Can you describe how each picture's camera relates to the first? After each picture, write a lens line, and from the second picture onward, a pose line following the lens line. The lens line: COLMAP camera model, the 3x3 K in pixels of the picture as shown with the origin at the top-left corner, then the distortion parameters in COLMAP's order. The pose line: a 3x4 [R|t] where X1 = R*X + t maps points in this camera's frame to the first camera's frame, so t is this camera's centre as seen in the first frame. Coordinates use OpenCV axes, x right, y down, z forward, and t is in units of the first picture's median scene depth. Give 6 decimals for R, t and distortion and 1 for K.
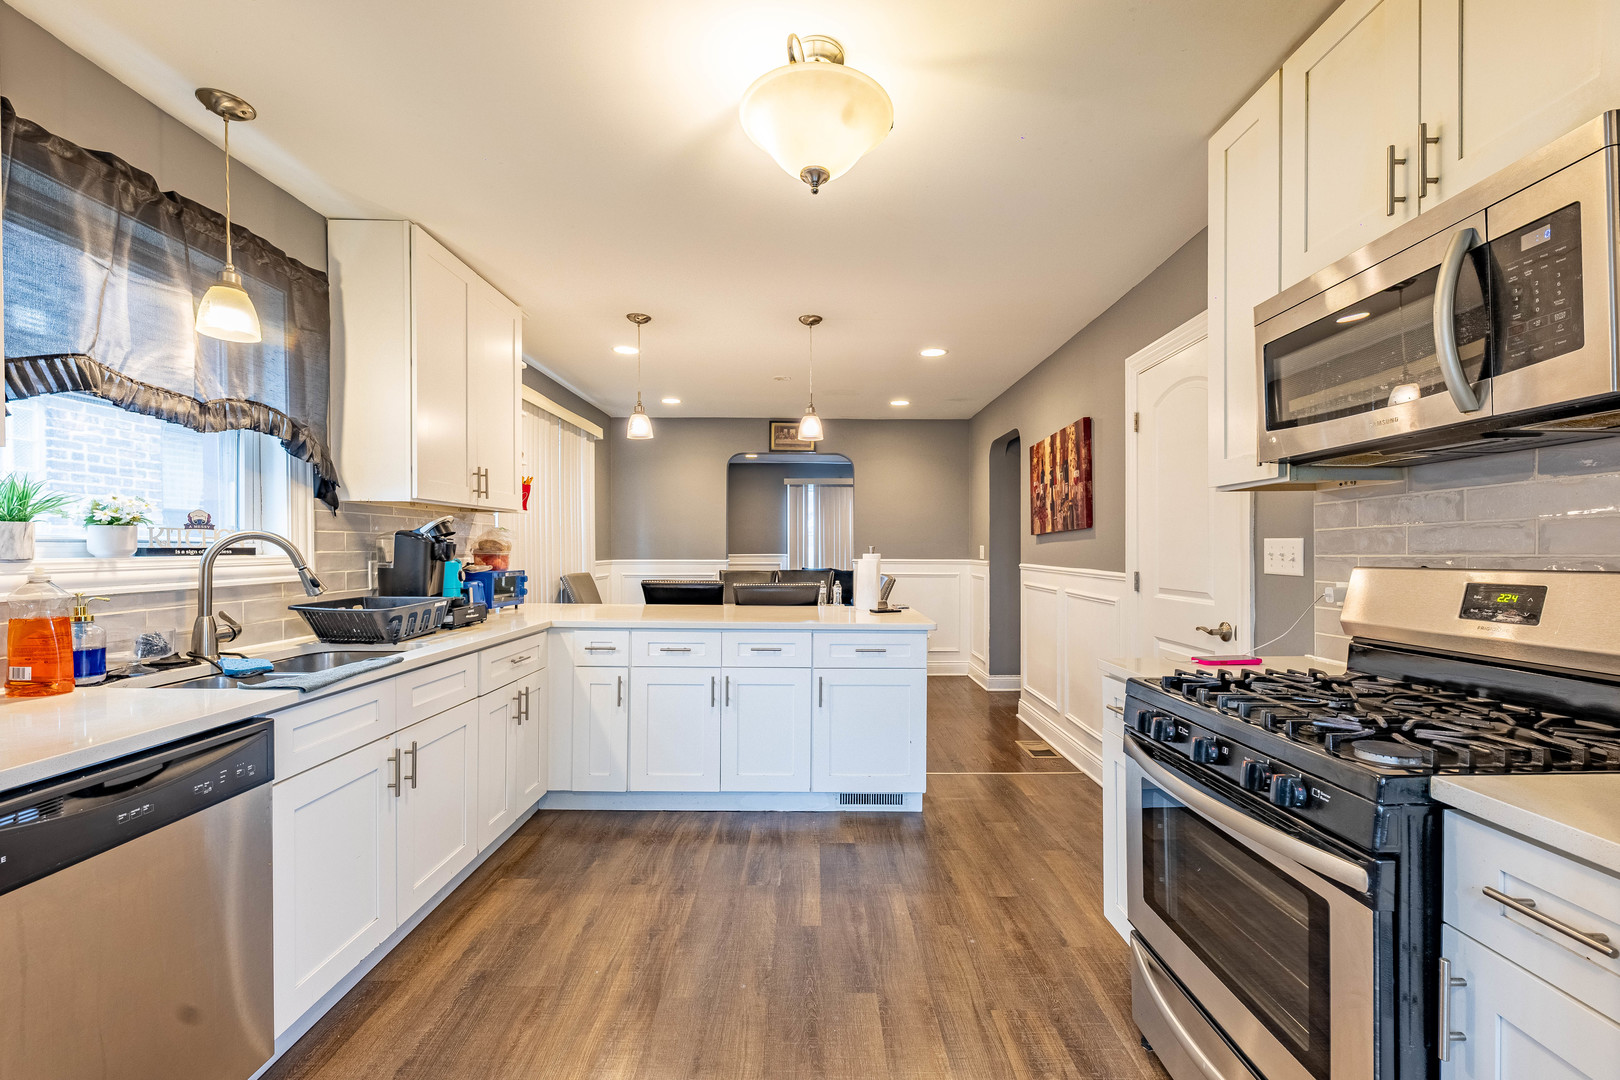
lens RADIAL K [[647.1, 0, 811.7], [0, 647.1, 548.2], [0, 0, 1]] dist [-0.000344, -0.000161]
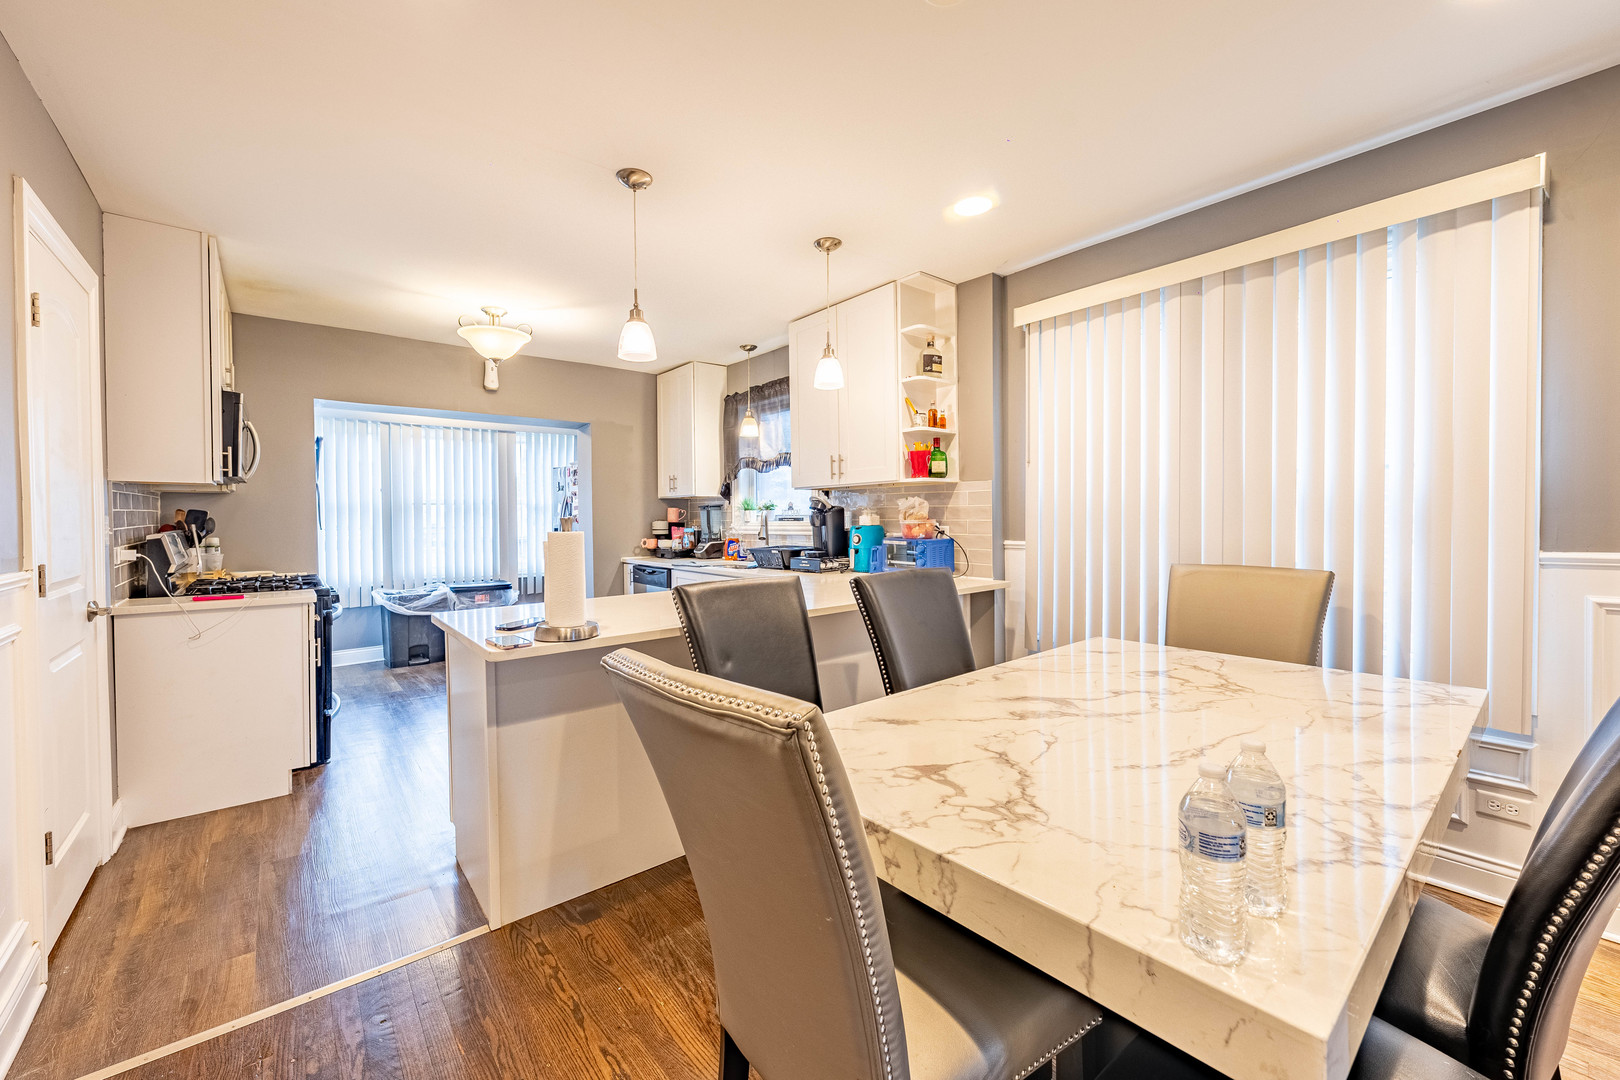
lens RADIAL K [[642.1, 0, 811.7], [0, 642.1, 531.6], [0, 0, 1]] dist [-0.000706, -0.000332]
pose [[-0.772247, 0.019571, -0.635021, 0.180195], [0.007316, 0.999733, 0.021915, -0.000619], [0.635280, 0.012278, -0.772184, 1.021828]]
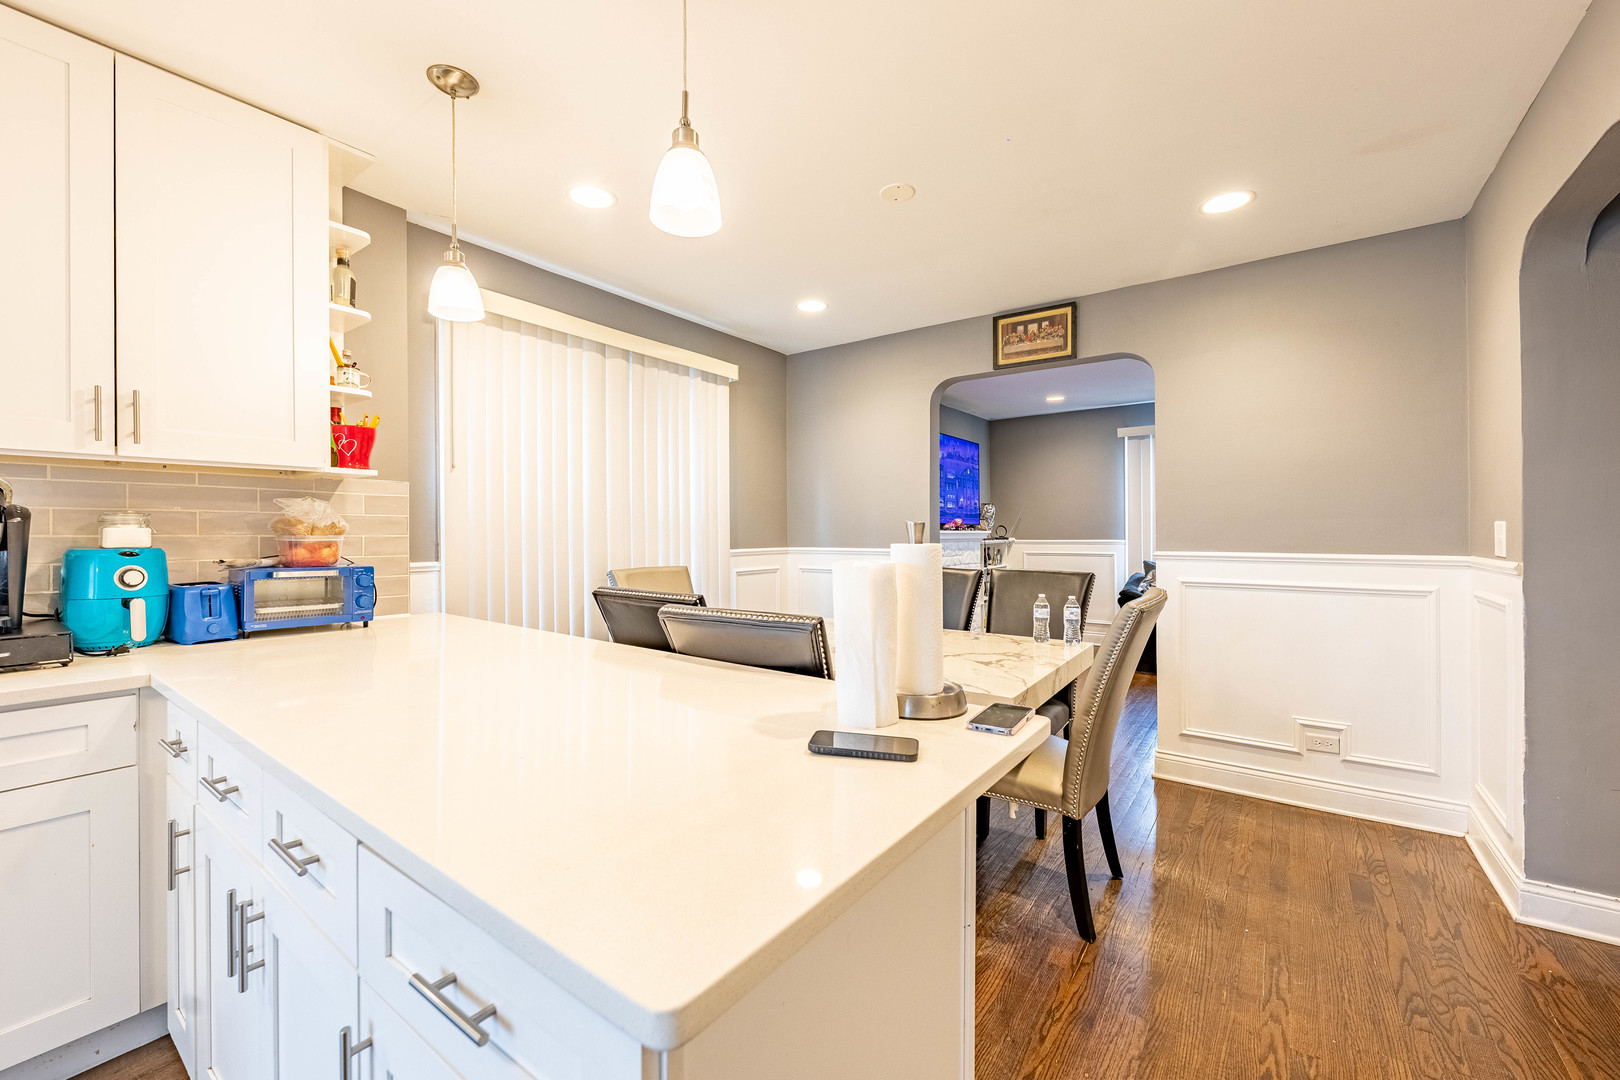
lens RADIAL K [[642.1, 0, 811.7], [0, 642.1, 531.6], [0, 0, 1]] dist [-0.000706, -0.000332]
pose [[0.808194, -0.003298, -0.588907, 0.164752], [0.002610, 0.999995, -0.002018, 0.001840], [0.588910, 0.000094, 0.808198, 0.473099]]
